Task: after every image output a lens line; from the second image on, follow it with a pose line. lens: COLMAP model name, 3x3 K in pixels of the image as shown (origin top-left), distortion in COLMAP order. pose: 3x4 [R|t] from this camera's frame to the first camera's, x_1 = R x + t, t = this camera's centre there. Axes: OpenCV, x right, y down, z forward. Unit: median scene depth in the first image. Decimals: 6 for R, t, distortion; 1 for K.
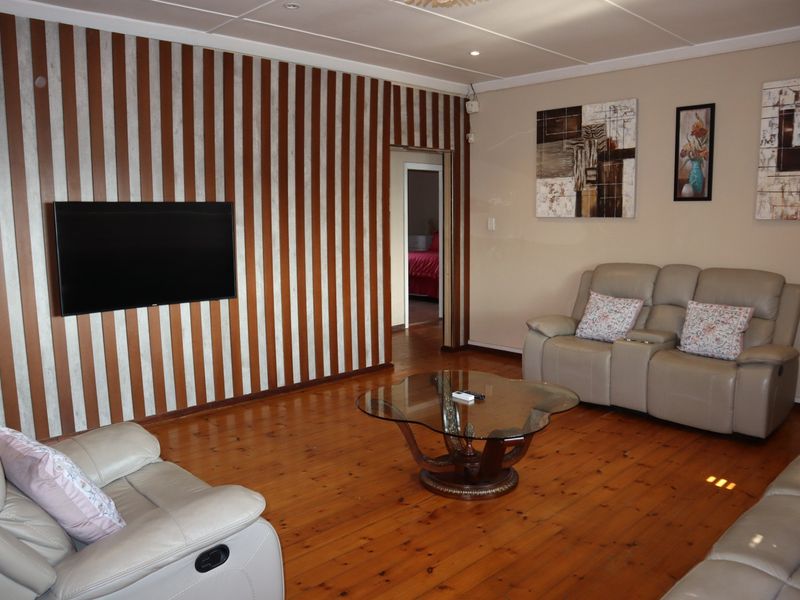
lens RADIAL K [[635.5, 0, 397.4], [0, 635.5, 297.9], [0, 0, 1]] dist [-0.124334, 0.091339]
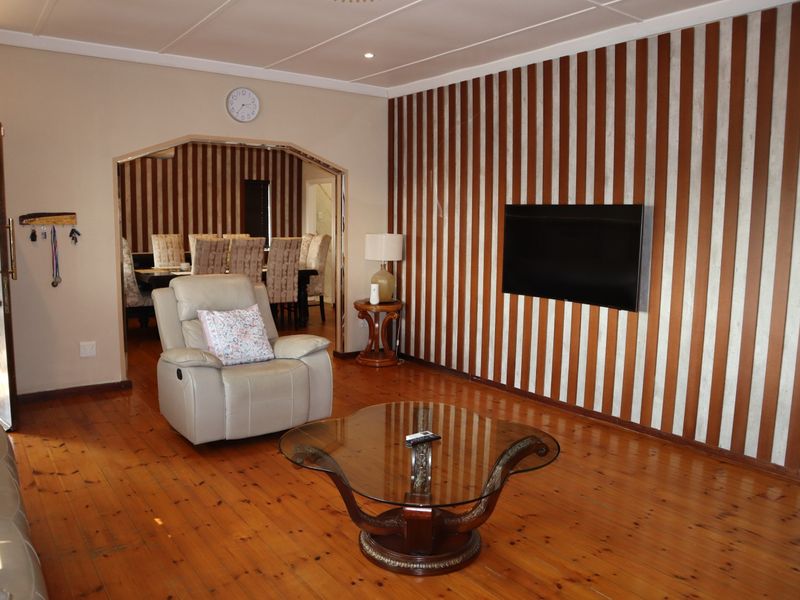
lens RADIAL K [[635.5, 0, 397.4], [0, 635.5, 297.9], [0, 0, 1]] dist [-0.124334, 0.091339]
pose [[-0.137762, 0.126994, -0.982290, 0.692426], [-0.146026, 0.978305, 0.146958, -0.105973], [0.979642, 0.163685, -0.116229, 0.810305]]
